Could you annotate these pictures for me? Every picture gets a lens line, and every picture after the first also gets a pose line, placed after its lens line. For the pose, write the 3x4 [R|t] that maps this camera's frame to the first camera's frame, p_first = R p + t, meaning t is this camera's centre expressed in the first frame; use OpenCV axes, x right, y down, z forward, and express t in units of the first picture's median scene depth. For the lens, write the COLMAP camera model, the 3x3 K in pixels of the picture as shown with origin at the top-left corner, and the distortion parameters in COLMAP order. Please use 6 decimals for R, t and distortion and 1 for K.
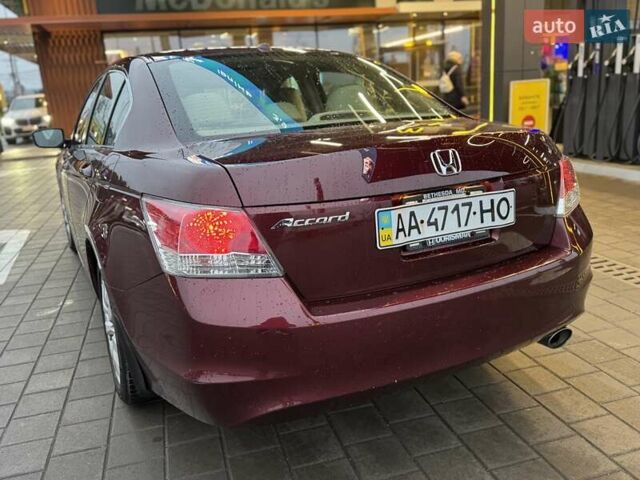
lens RADIAL K [[564.8, 0, 320.0], [0, 564.8, 240.0], [0, 0, 1]] dist [0.019245, -0.004073]
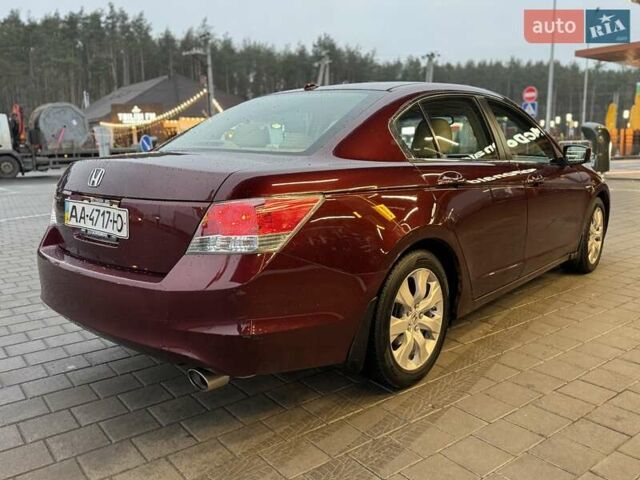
lens RADIAL K [[538.4, 0, 278.6], [0, 538.4, 240.4], [0, 0, 1]] dist [0.043580, 0.000274]
pose [[0.352878, 0.226201, -0.907915, 1.572345], [-0.245835, 0.958661, 0.143296, -0.281429], [0.902797, 0.172631, 0.393898, 0.884348]]
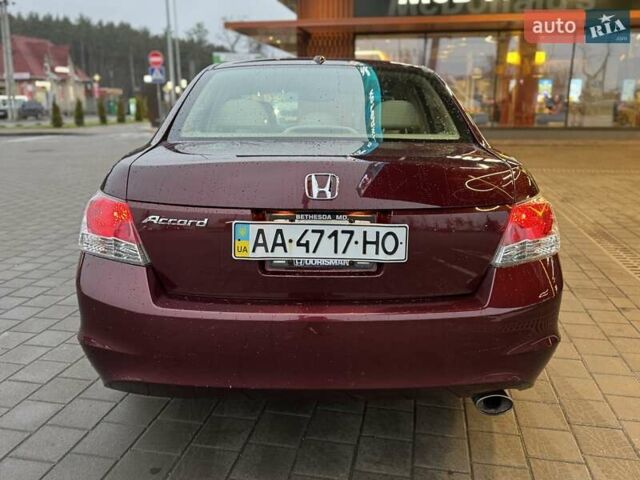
lens RADIAL K [[564.8, 0, 320.0], [0, 564.8, 240.0], [0, 0, 1]] dist [0.019245, -0.004073]
pose [[0.890037, 0.170713, -0.422718, 0.635625], [-0.171217, 0.984535, 0.037102, -0.078250], [0.422514, 0.039354, 0.905502, 0.107958]]
